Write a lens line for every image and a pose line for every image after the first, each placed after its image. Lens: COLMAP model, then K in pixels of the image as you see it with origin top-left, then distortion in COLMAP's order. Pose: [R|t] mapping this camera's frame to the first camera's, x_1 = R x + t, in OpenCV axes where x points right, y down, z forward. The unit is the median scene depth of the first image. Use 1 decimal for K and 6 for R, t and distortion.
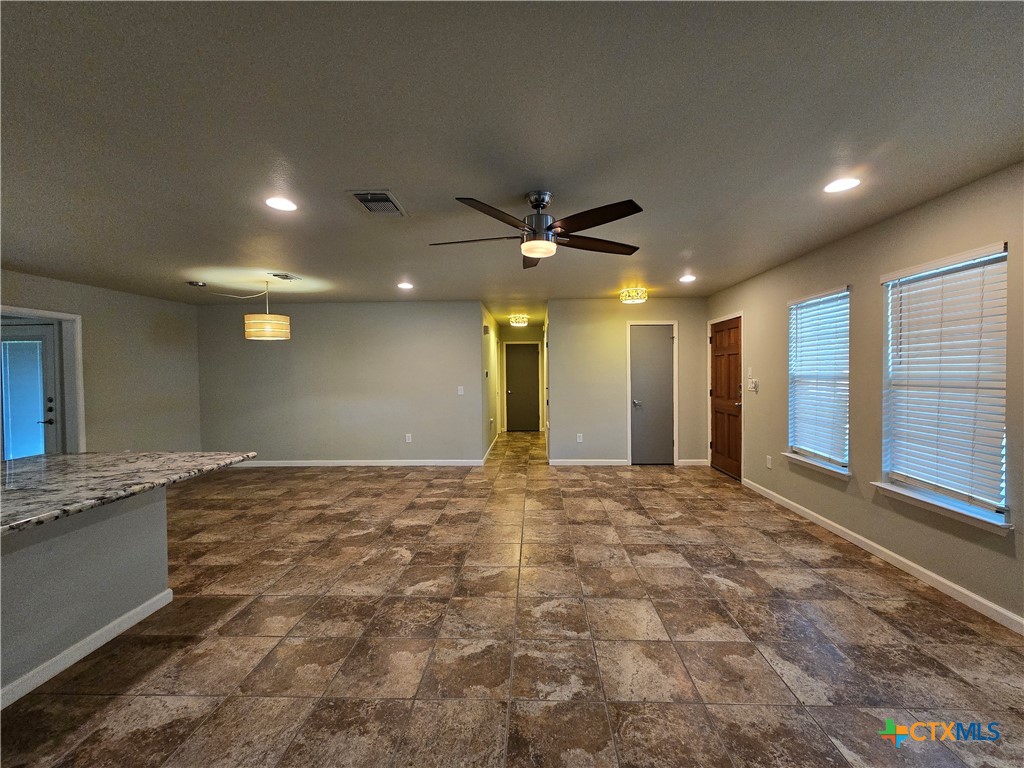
lens RADIAL K [[416.3, 0, 517.9], [0, 416.3, 380.2], [0, 0, 1]] dist [-0.000231, 0.000224]
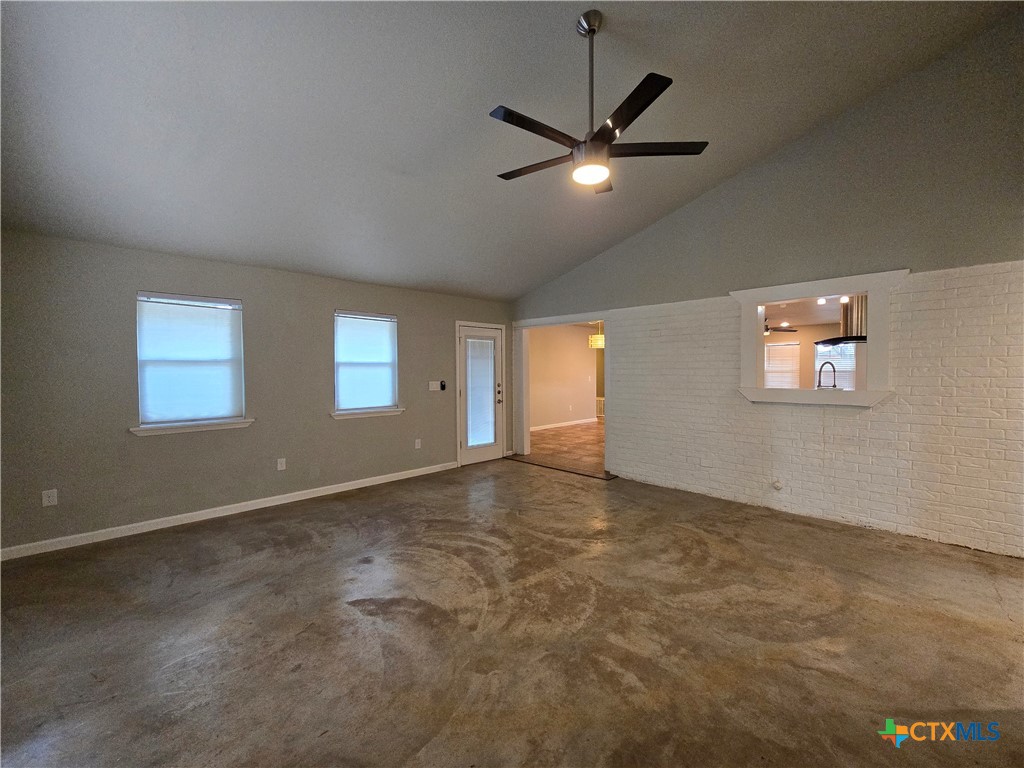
lens RADIAL K [[416.3, 0, 512.1], [0, 416.3, 380.5], [0, 0, 1]] dist [-0.000231, 0.000224]
pose [[0.679697, -0.013420, 0.733371, -3.164289], [0.014750, 0.999881, 0.004627, 0.040346], [-0.733345, 0.007672, 0.679813, 0.087590]]
